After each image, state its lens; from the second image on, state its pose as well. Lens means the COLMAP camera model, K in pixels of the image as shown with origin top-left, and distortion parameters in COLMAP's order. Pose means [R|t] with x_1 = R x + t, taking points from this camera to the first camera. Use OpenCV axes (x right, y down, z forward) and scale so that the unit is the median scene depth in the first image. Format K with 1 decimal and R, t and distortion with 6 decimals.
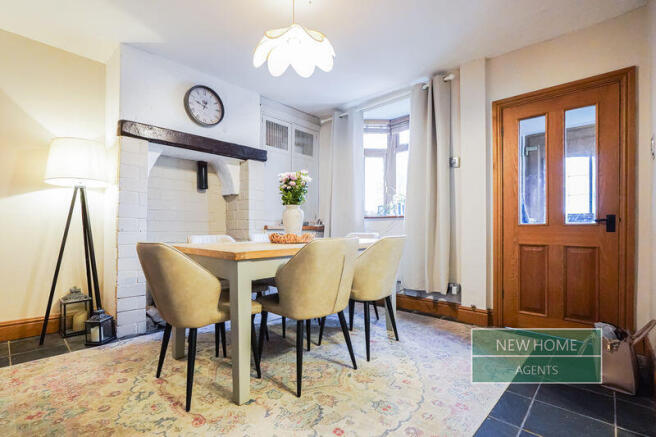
lens RADIAL K [[304.4, 0, 332.9], [0, 304.4, 230.9], [0, 0, 1]] dist [-0.011313, 0.004613]
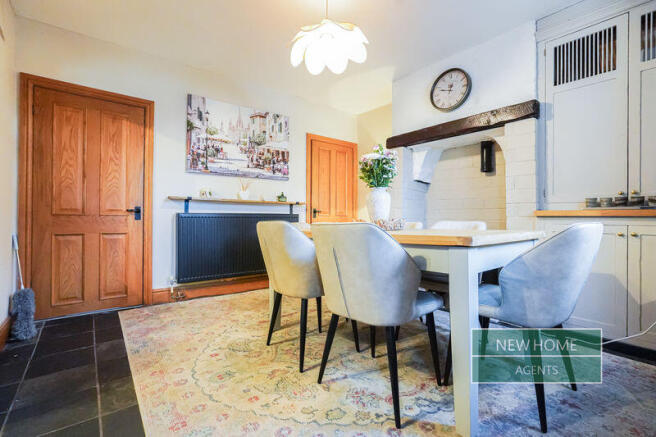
lens RADIAL K [[304.4, 0, 331.2], [0, 304.4, 216.7], [0, 0, 1]] dist [-0.011313, 0.004613]
pose [[-0.146061, 0.000734, -0.989275, 0.873151], [-0.008029, 0.999966, 0.001927, -0.003807], [0.989243, 0.008224, -0.146051, 1.123033]]
